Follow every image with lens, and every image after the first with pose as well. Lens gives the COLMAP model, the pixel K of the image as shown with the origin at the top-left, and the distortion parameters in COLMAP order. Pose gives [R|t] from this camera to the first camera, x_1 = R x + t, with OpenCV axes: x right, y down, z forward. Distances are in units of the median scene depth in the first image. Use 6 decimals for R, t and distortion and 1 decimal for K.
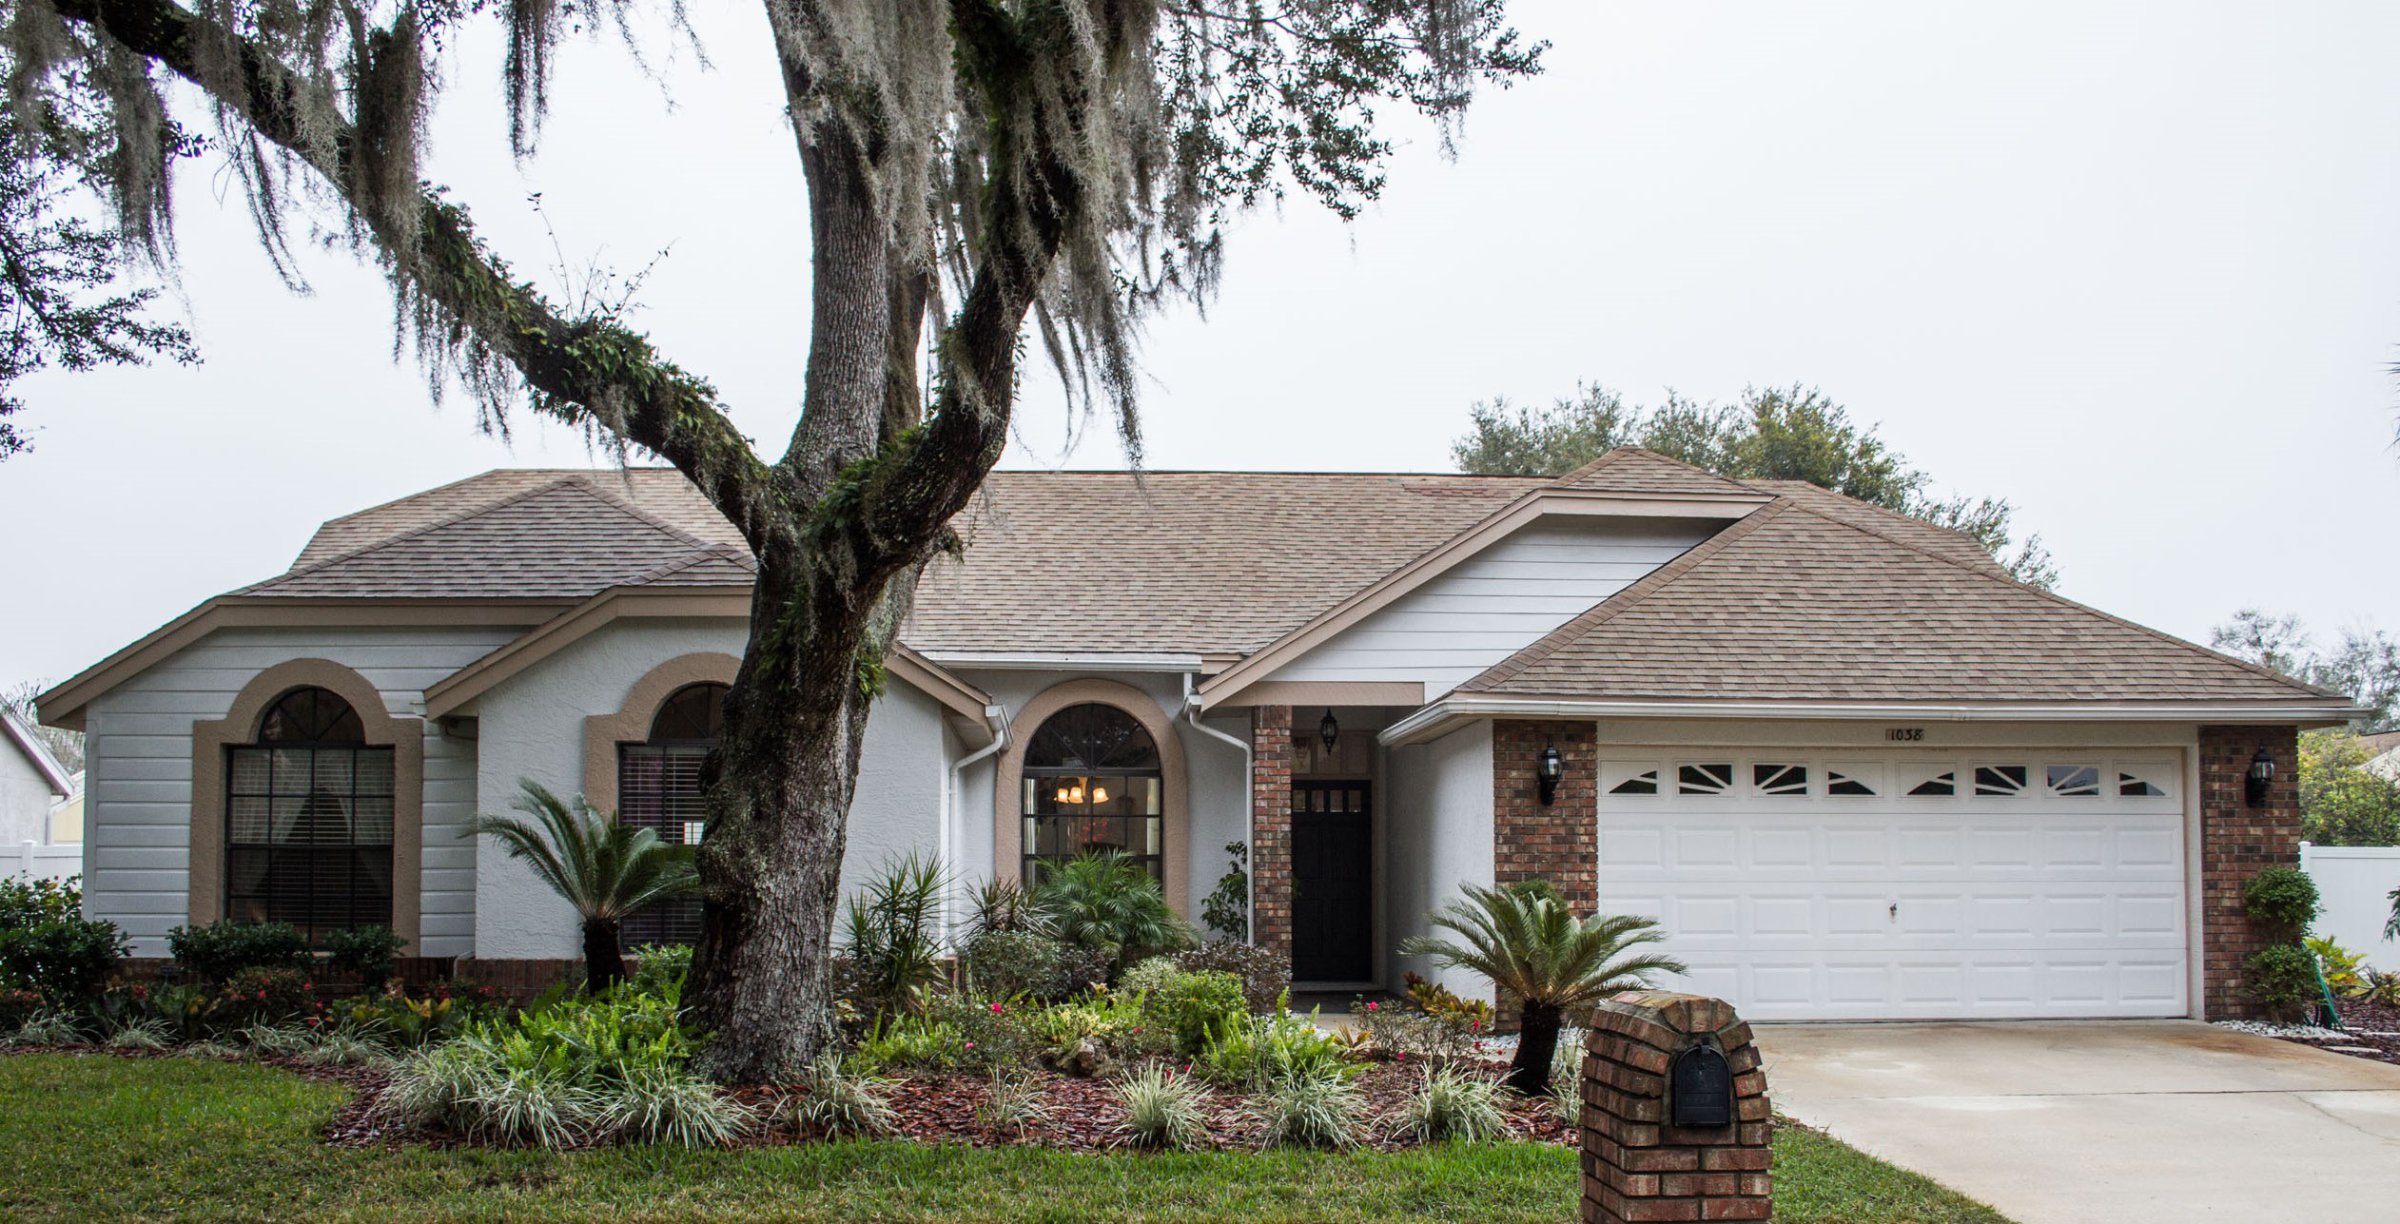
lens RADIAL K [[2535.6, 0, 1183.3], [0, 2535.6, 625.9], [0, 0, 1]] dist [-0.043200, 0.000000]
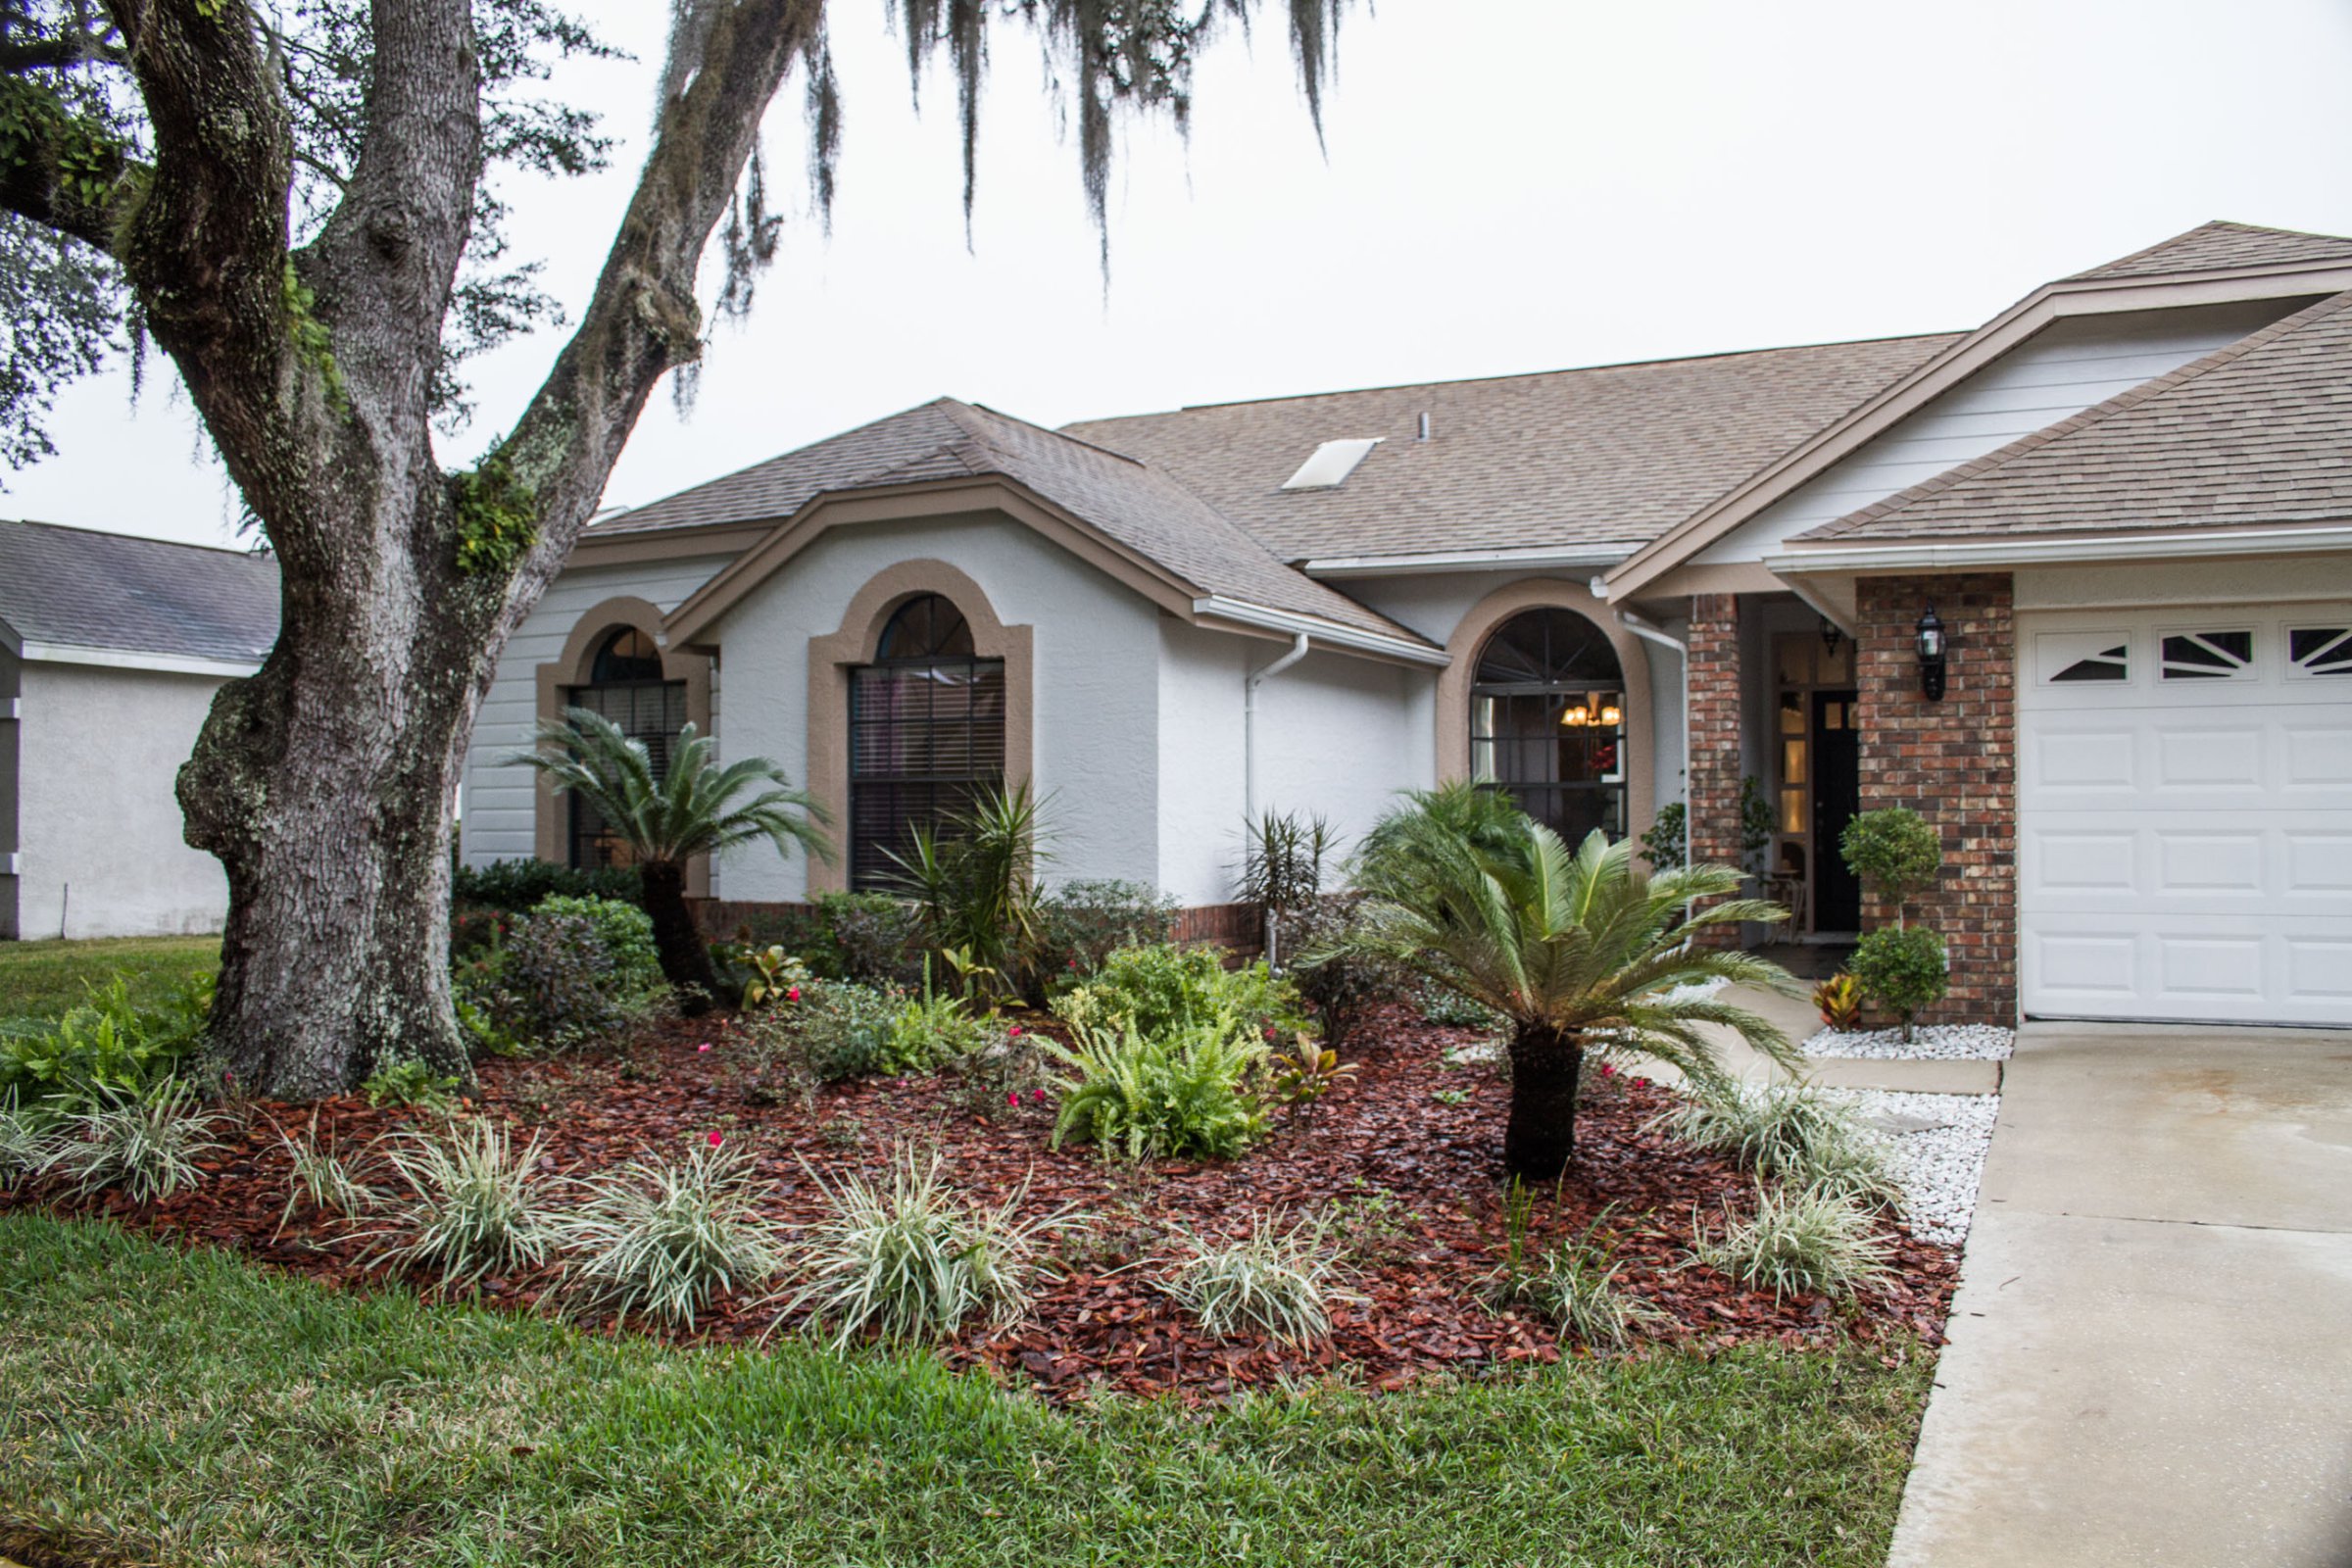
lens RADIAL K [[1905.7, 0, 1158.7], [0, 1905.7, 782.2], [0, 0, 1]] dist [-0.143512, 0.105459]
pose [[0.862147, -0.012417, -0.506507, 0.217233], [0.055541, 0.995991, 0.070122, 0.045691], [0.503606, -0.088587, 0.859380, 0.456562]]
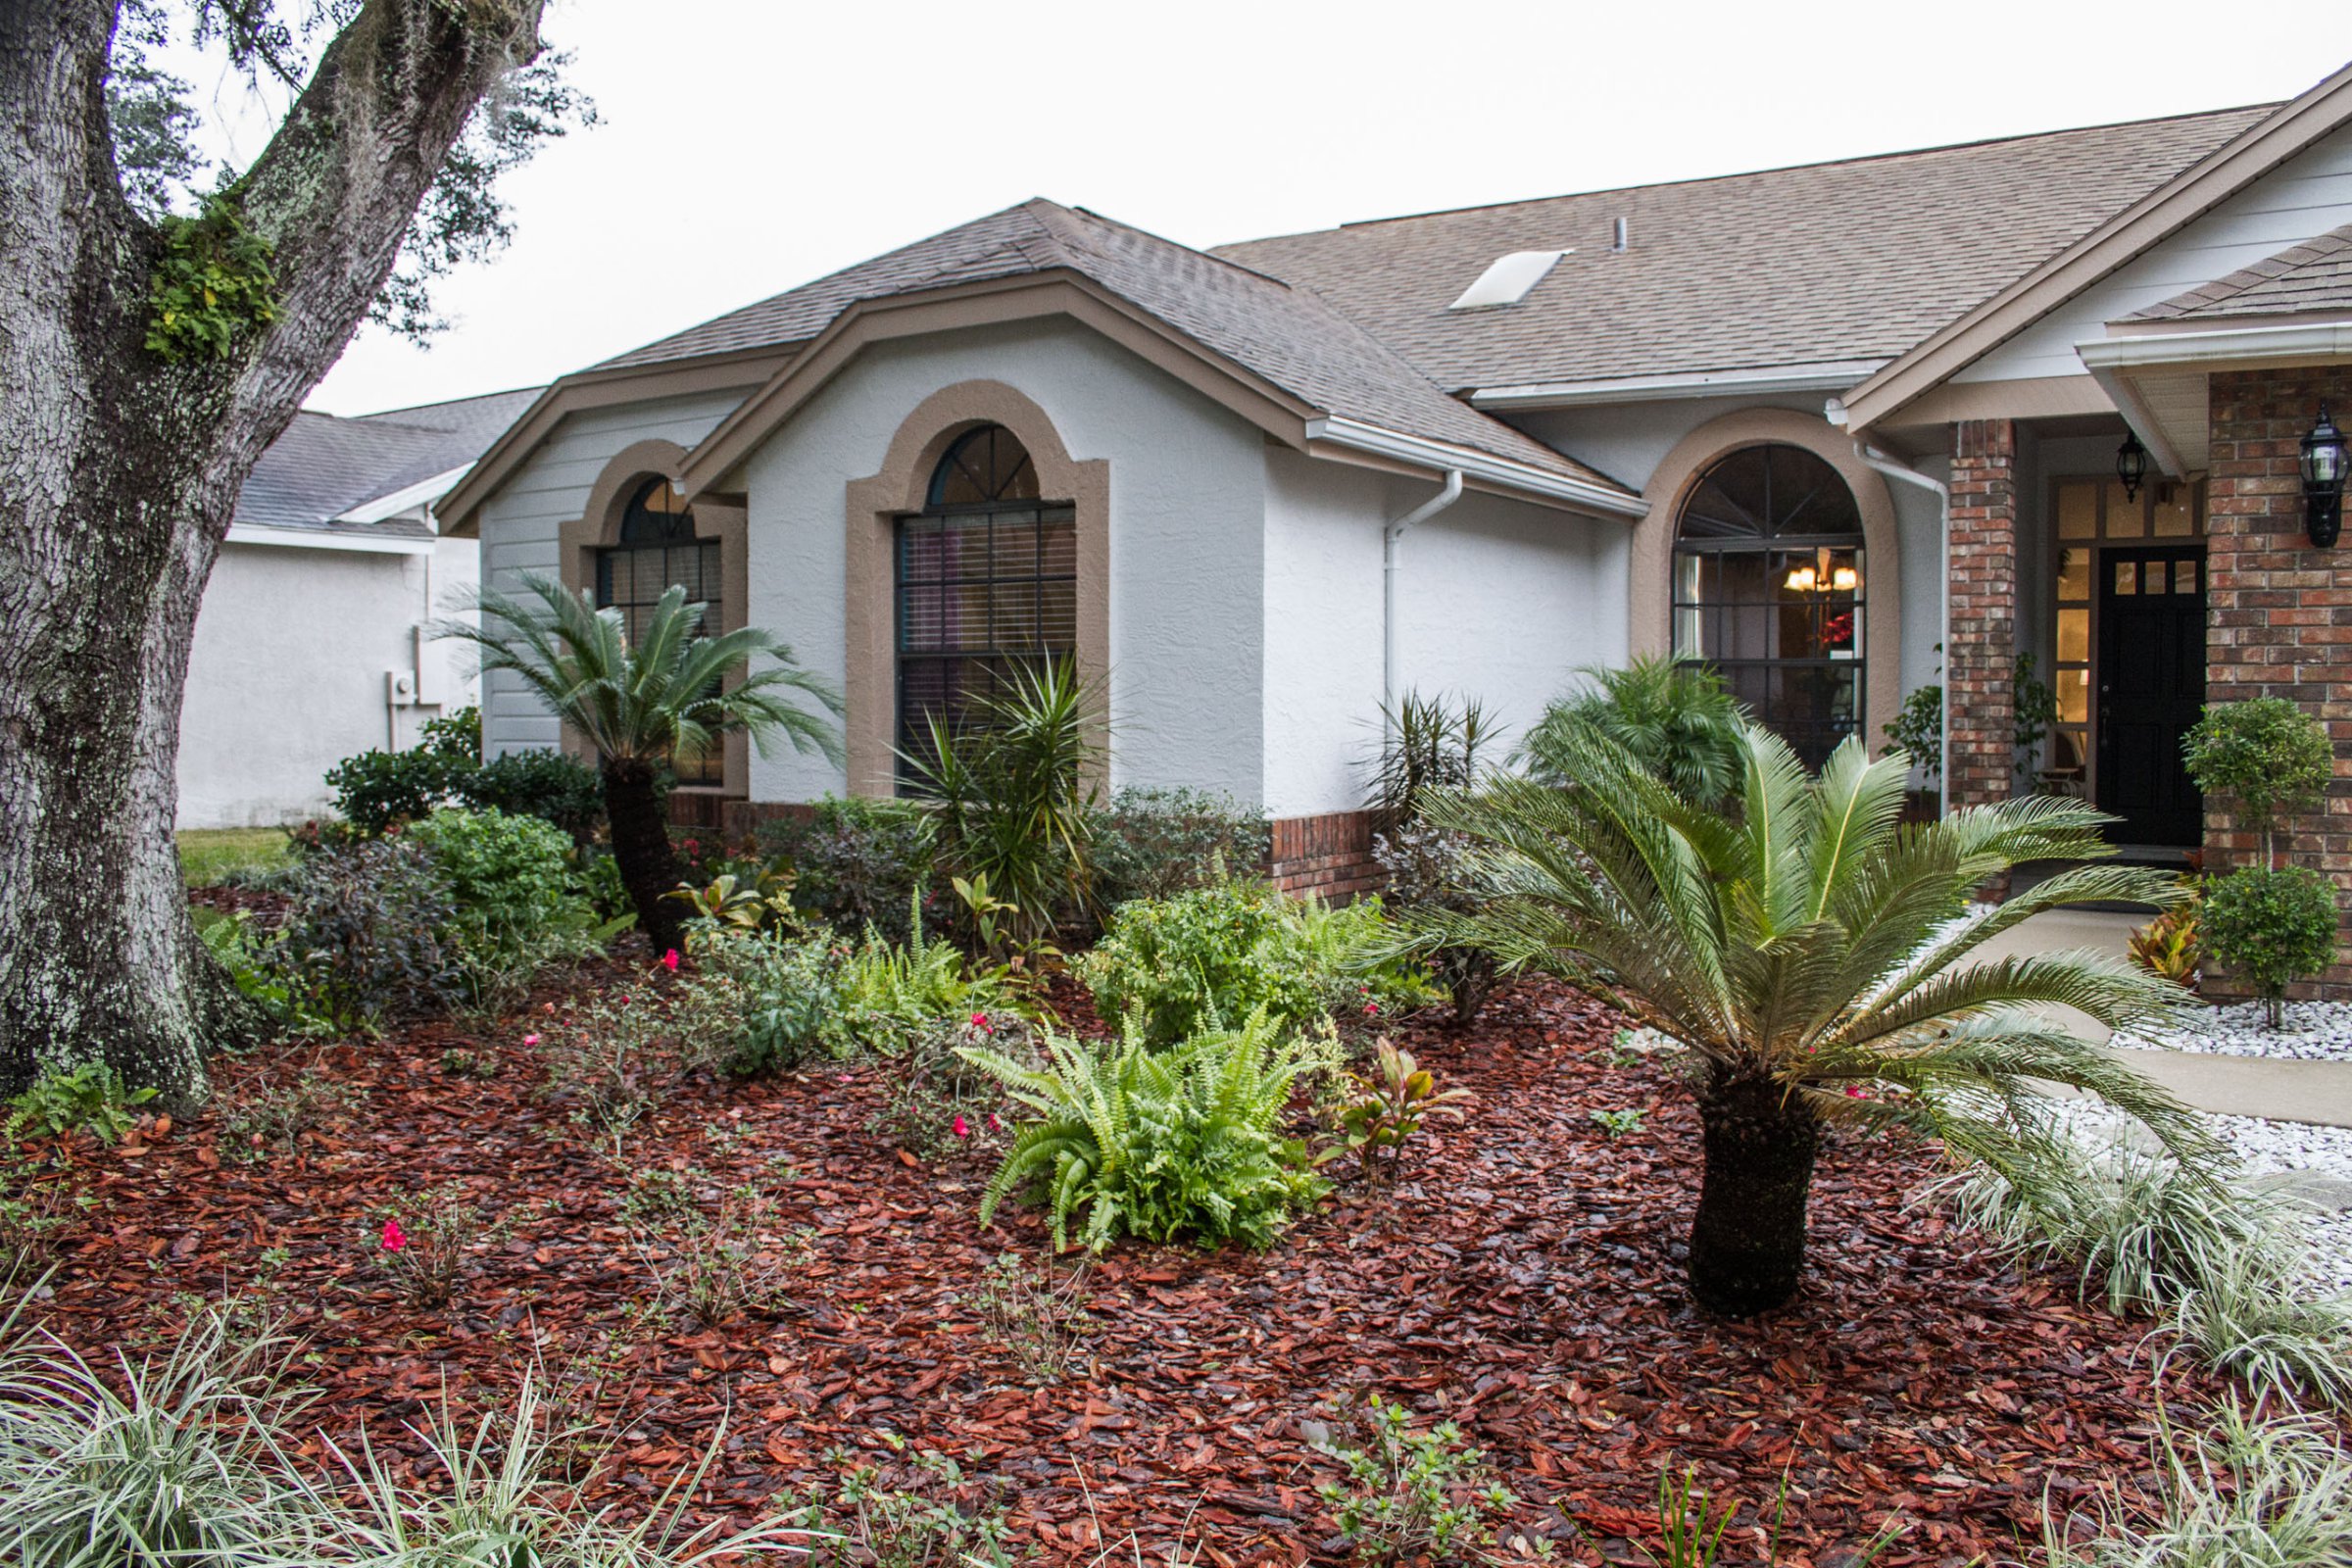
lens RADIAL K [[1905.7, 0, 1180.1], [0, 1905.7, 787.8], [0, 0, 1]] dist [-0.143512, 0.105459]
pose [[0.808459, 0.027092, -0.587928, 0.173113], [0.063157, 0.989178, 0.132428, 0.056193], [0.585154, -0.144195, 0.797999, 0.582814]]
